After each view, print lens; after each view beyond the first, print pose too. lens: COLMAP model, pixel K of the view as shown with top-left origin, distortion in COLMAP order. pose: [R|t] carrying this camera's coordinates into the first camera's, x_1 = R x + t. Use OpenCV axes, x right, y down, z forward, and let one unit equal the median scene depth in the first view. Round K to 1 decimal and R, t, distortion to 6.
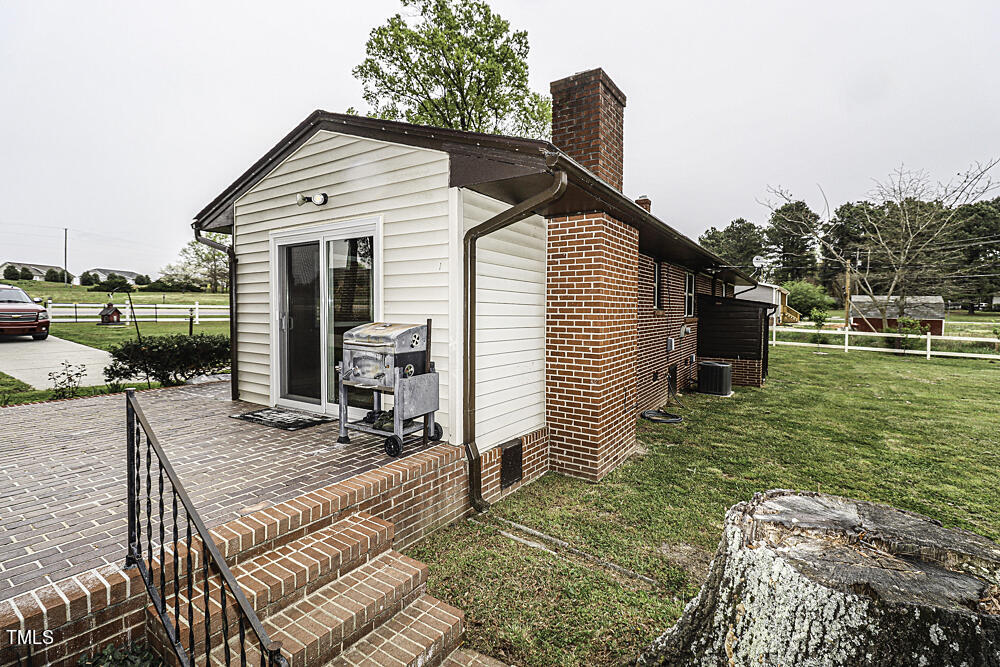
lens RADIAL K [[467.5, 0, 509.8], [0, 467.5, 322.8], [0, 0, 1]] dist [0.002645, -0.014336]
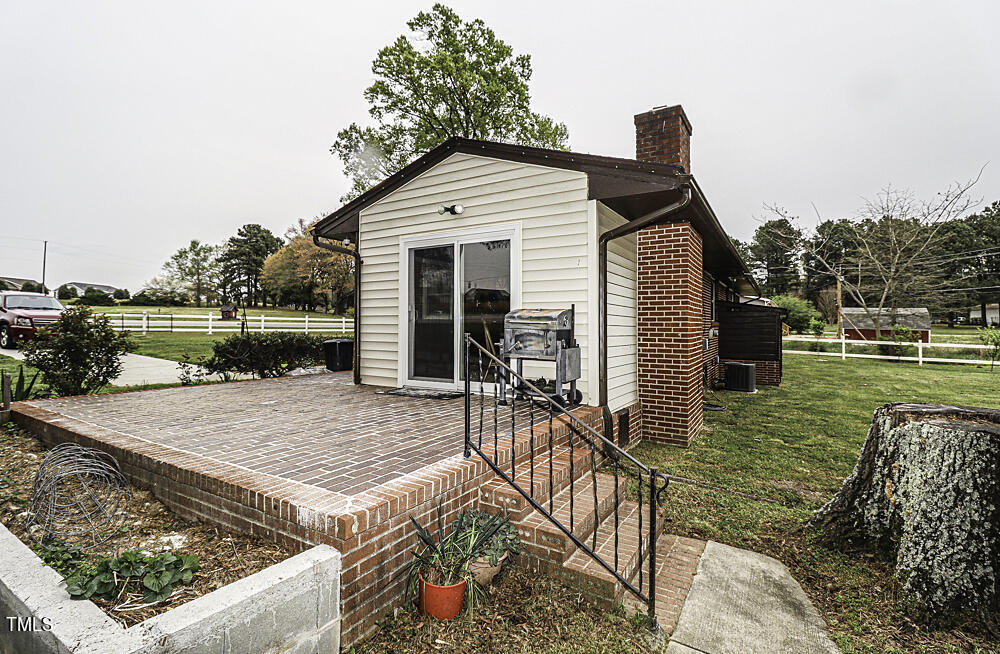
lens RADIAL K [[475.5, 0, 506.0], [0, 475.5, 315.9], [0, 0, 1]] dist [0.000182, -0.013017]
pose [[0.999473, 0.000187, 0.032457, -0.265130], [0.001417, 0.998778, -0.049406, 0.057514], [-0.032427, 0.049426, 0.998251, -0.173307]]
